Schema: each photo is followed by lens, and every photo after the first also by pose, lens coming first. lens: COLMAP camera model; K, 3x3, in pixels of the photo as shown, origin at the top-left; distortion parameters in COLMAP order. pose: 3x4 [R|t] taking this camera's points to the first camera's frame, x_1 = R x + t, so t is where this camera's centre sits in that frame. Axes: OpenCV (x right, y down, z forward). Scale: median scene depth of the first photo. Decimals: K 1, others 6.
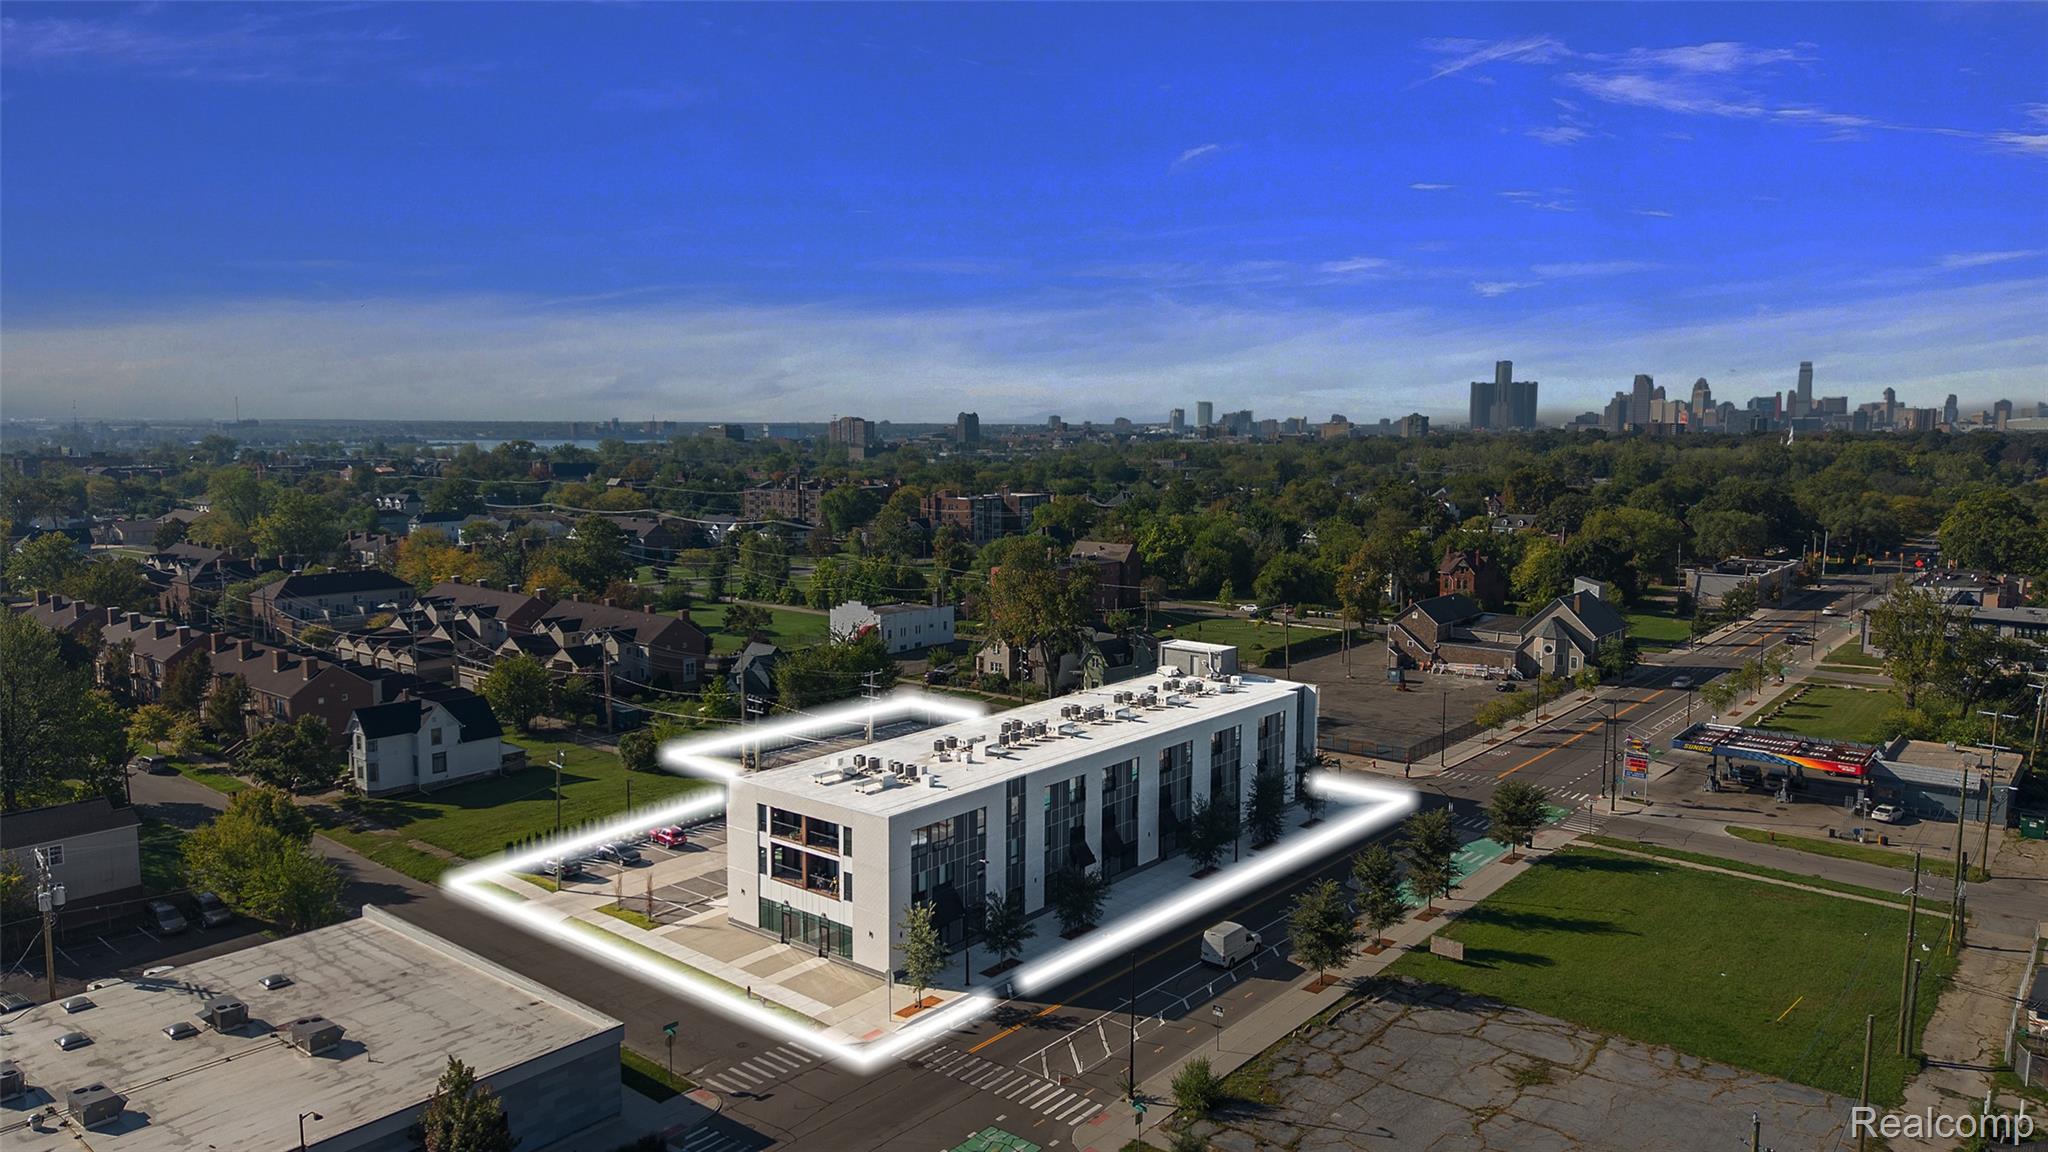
lens RADIAL K [[1359.2, 0, 1020.6], [0, 1359.2, 561.6], [0, 0, 1]] dist [0.021530, -0.003449]
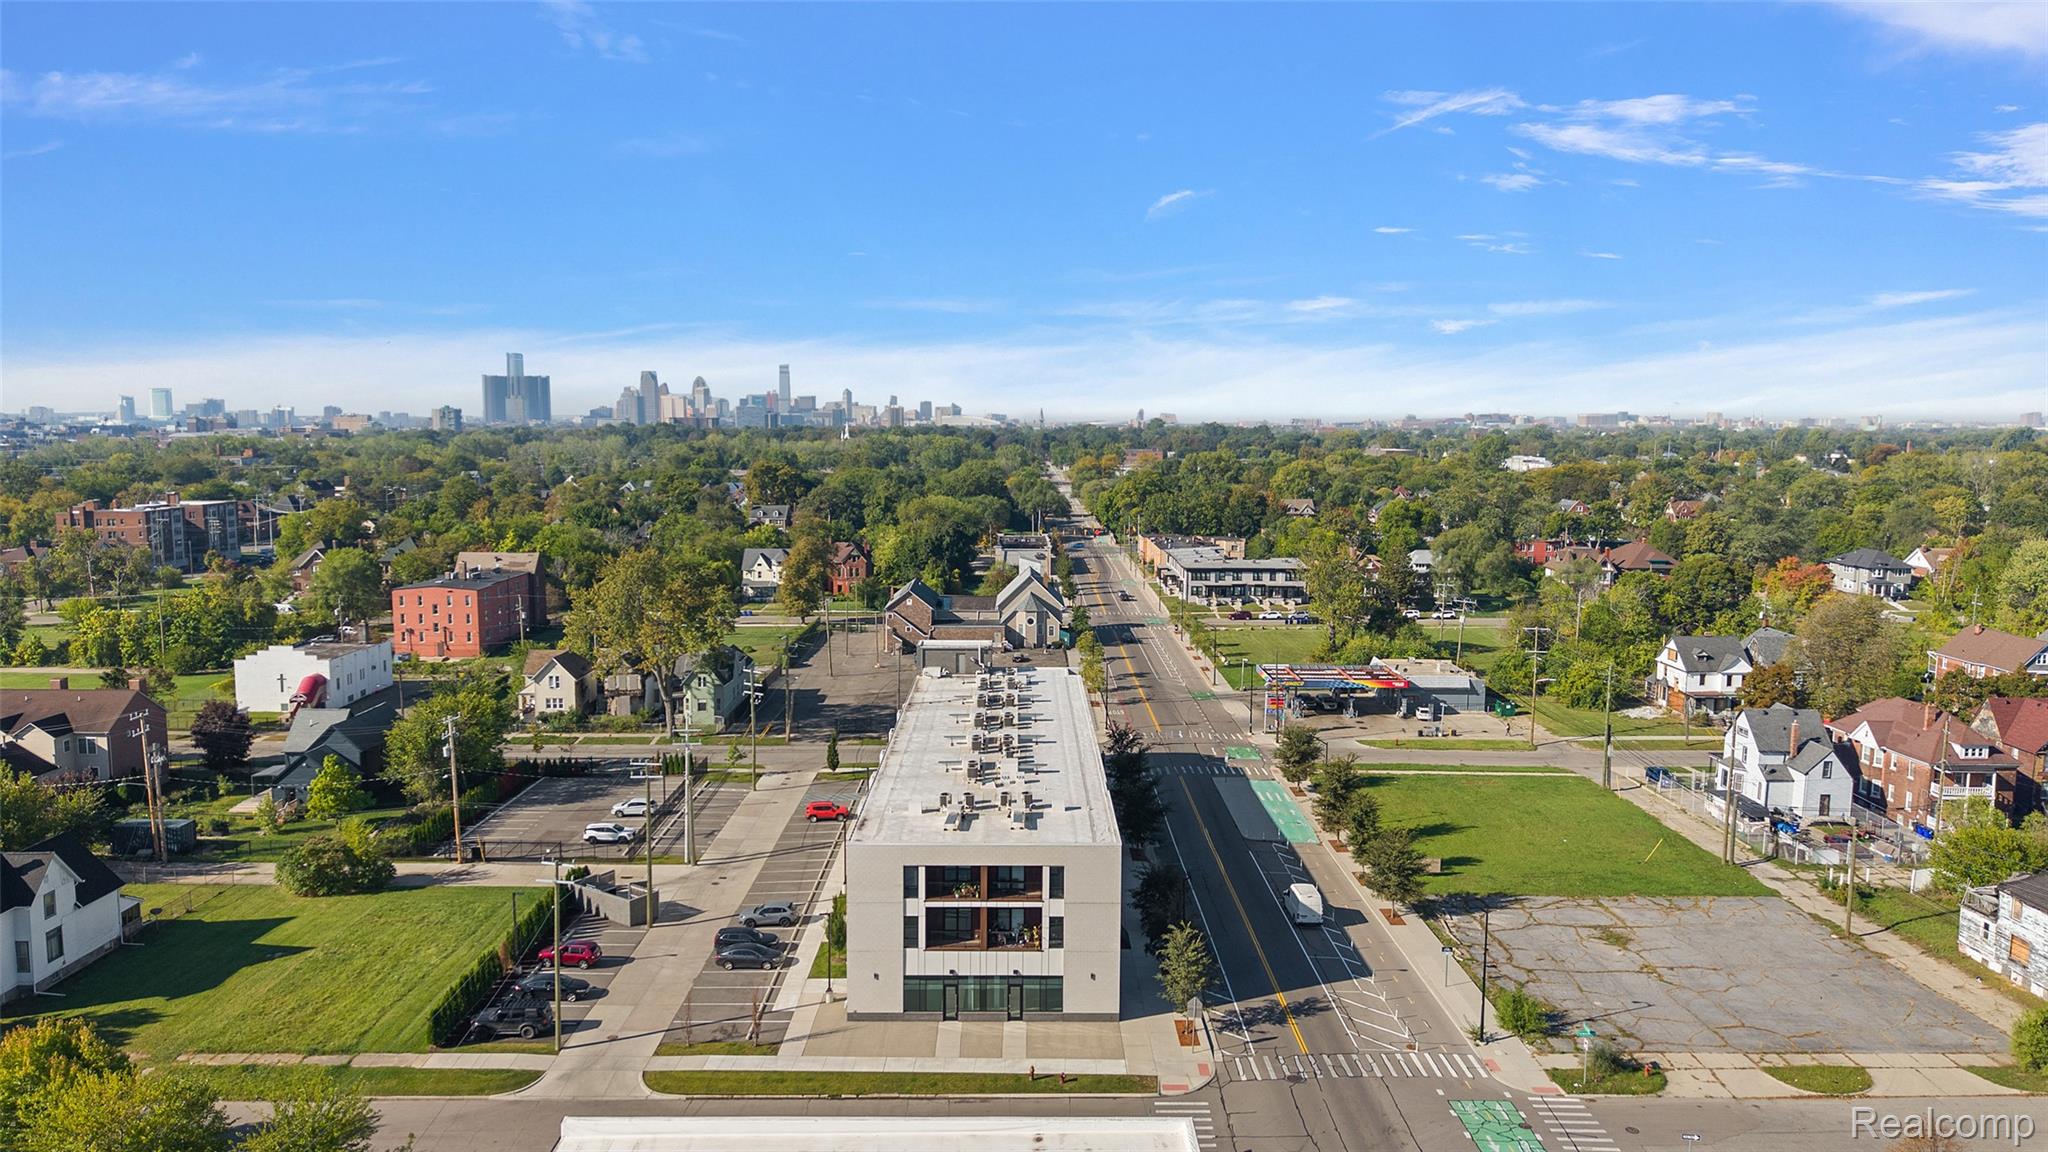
lens RADIAL K [[1359.2, 0, 1020.6], [0, 1359.2, 561.6], [0, 0, 1]] dist [0.021530, -0.003449]
pose [[0.769889, -0.063084, 0.635052, -0.660046], [0.059957, 0.997851, 0.026436, -0.030181], [-0.635355, 0.017723, 0.772017, 0.292675]]
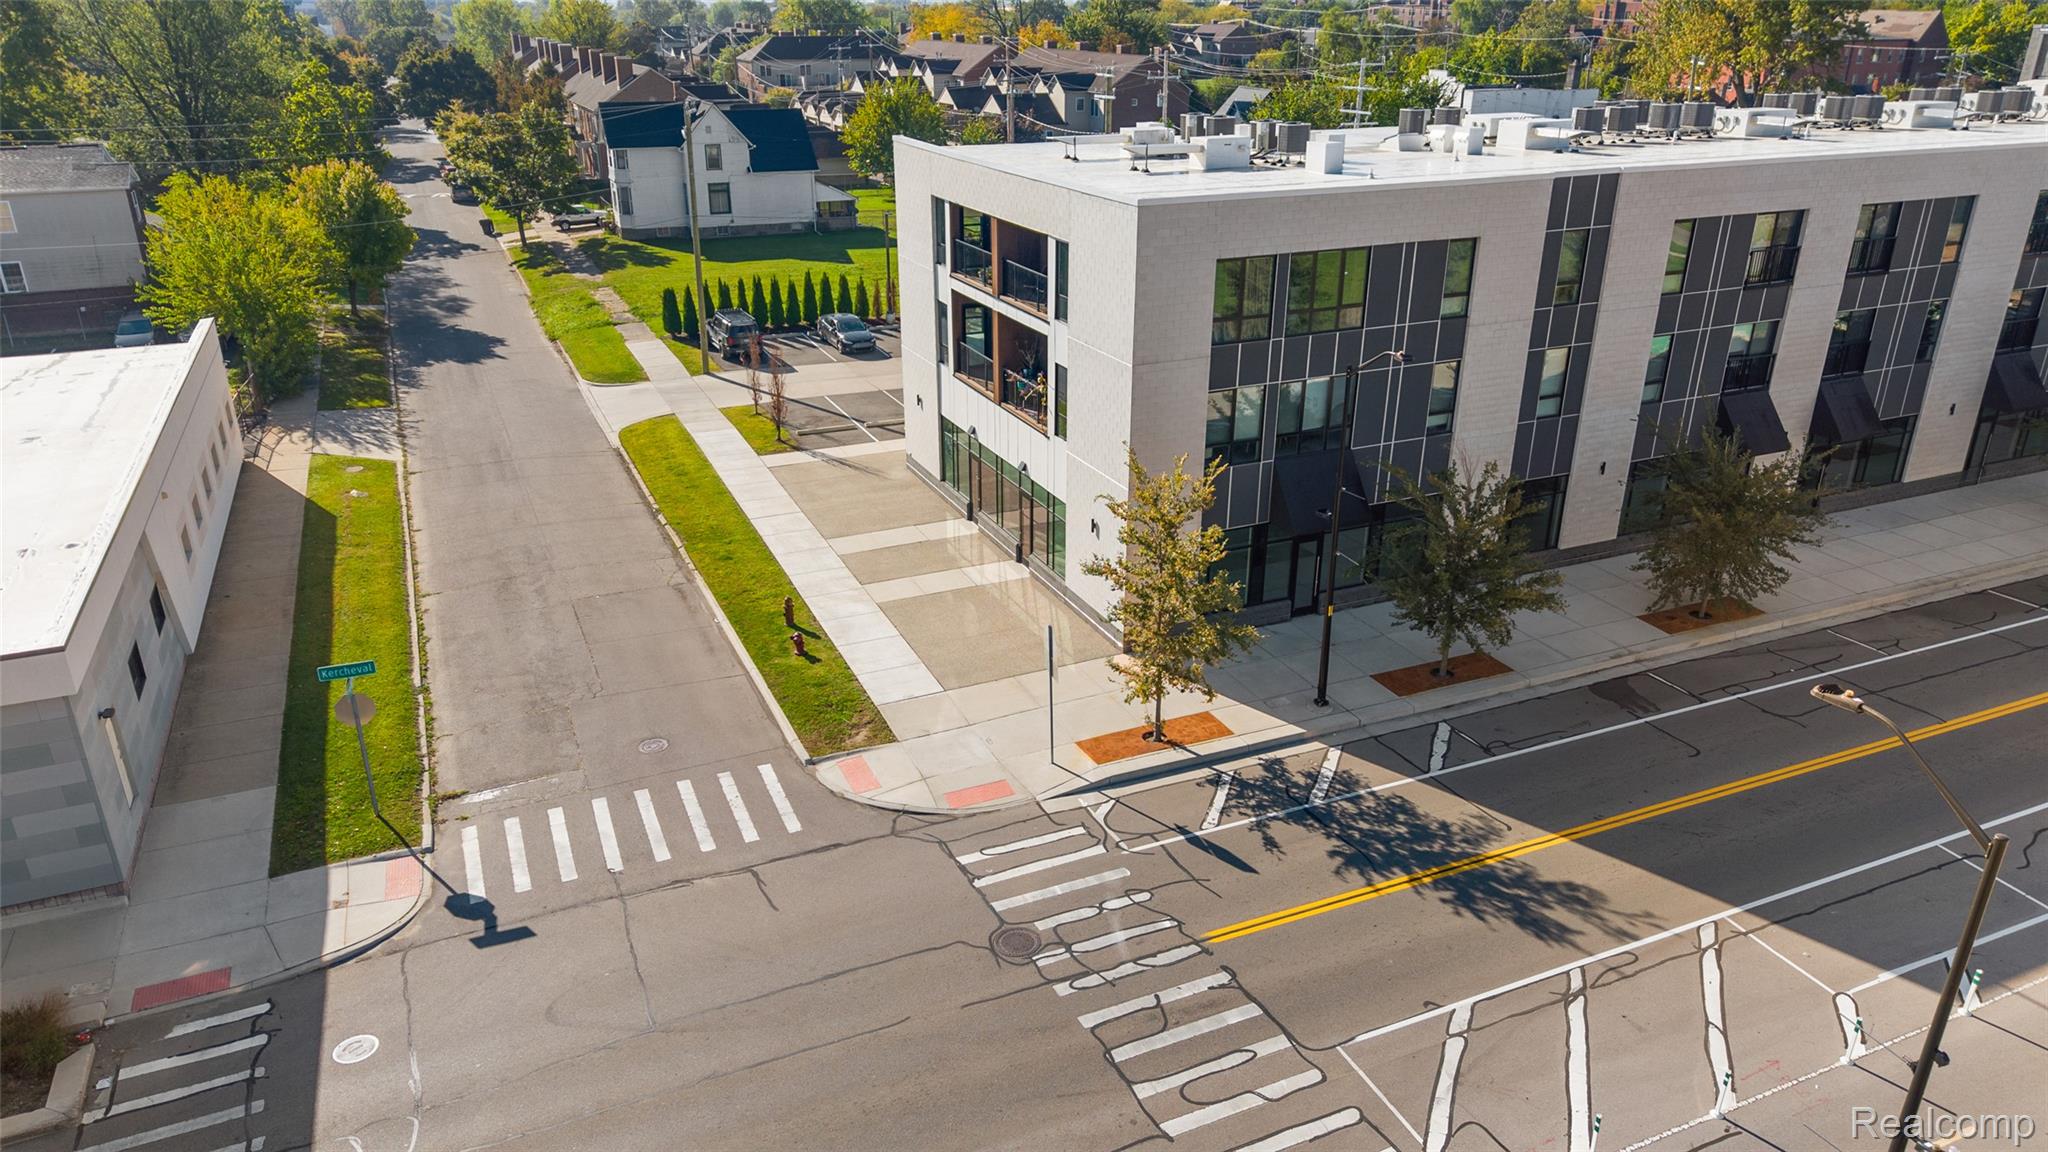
lens RADIAL K [[1359.2, 0, 1020.6], [0, 1359.2, 561.6], [0, 0, 1]] dist [0.021530, -0.003449]
pose [[0.893310, 0.167000, -0.417262, 0.030420], [-0.040933, 0.954776, 0.294495, 0.158191], [0.447573, -0.245995, 0.859747, 0.609366]]
